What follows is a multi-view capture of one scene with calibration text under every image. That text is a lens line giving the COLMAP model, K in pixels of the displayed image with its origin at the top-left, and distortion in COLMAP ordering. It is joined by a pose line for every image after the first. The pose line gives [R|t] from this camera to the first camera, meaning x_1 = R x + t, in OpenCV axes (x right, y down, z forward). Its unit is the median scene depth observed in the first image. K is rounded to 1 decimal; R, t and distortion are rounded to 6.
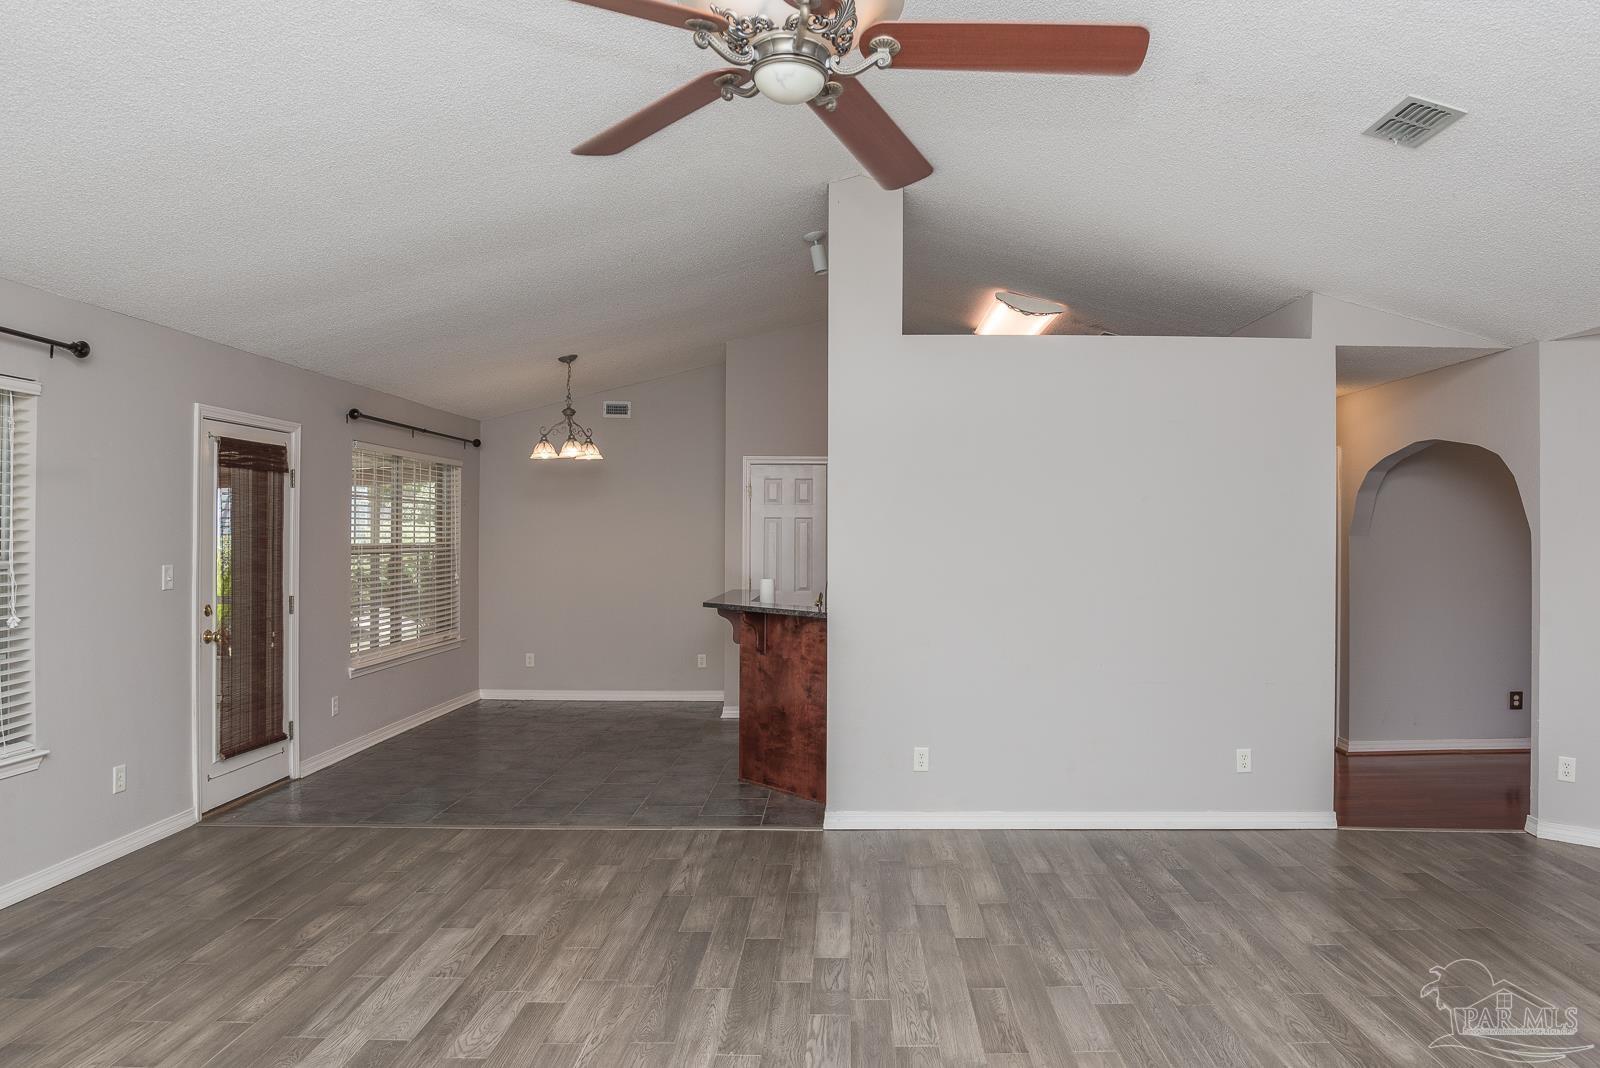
lens RADIAL K [[993.2, 0, 856.5], [0, 993.2, 536.1], [0, 0, 1]] dist [-0.041599, -0.002189]
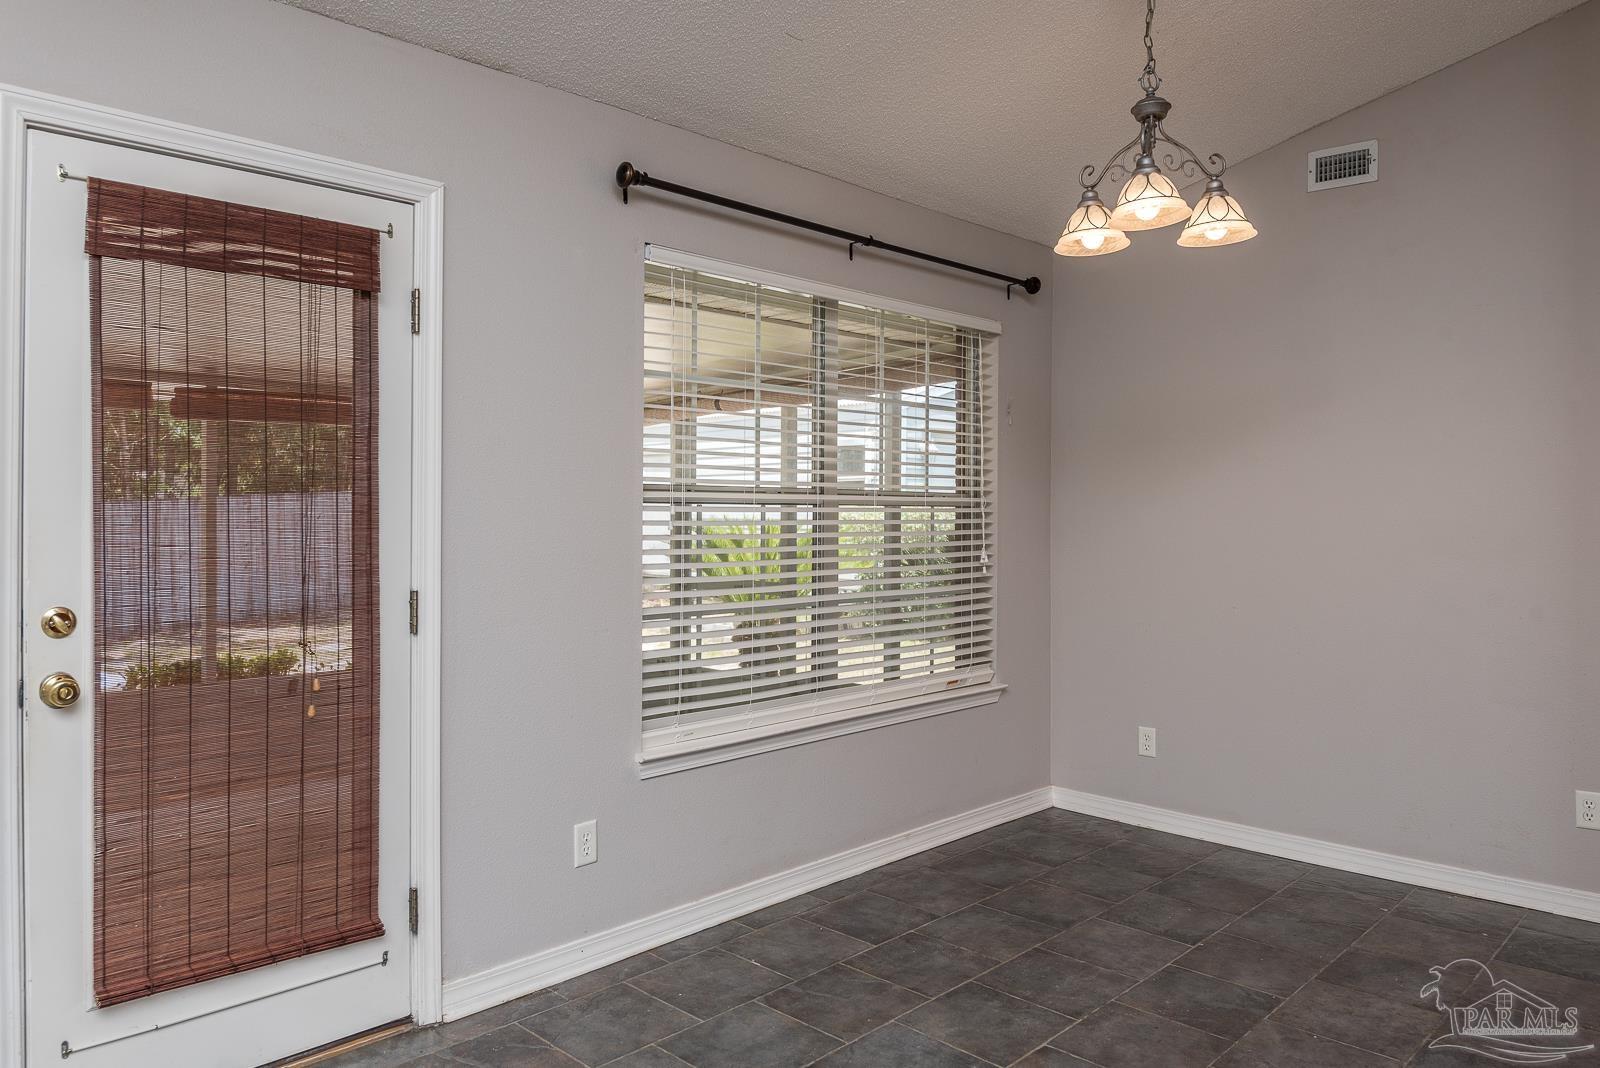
lens RADIAL K [[1116.3, 0, 797.7], [0, 1116.3, 511.9], [0, 0, 1]] dist [-0.022924, -0.001904]
pose [[0.717858, -0.004950, -0.696172, -0.100831], [0.002331, 0.999986, -0.004707, 0.023955], [0.696186, 0.001757, 0.717860, 0.617783]]
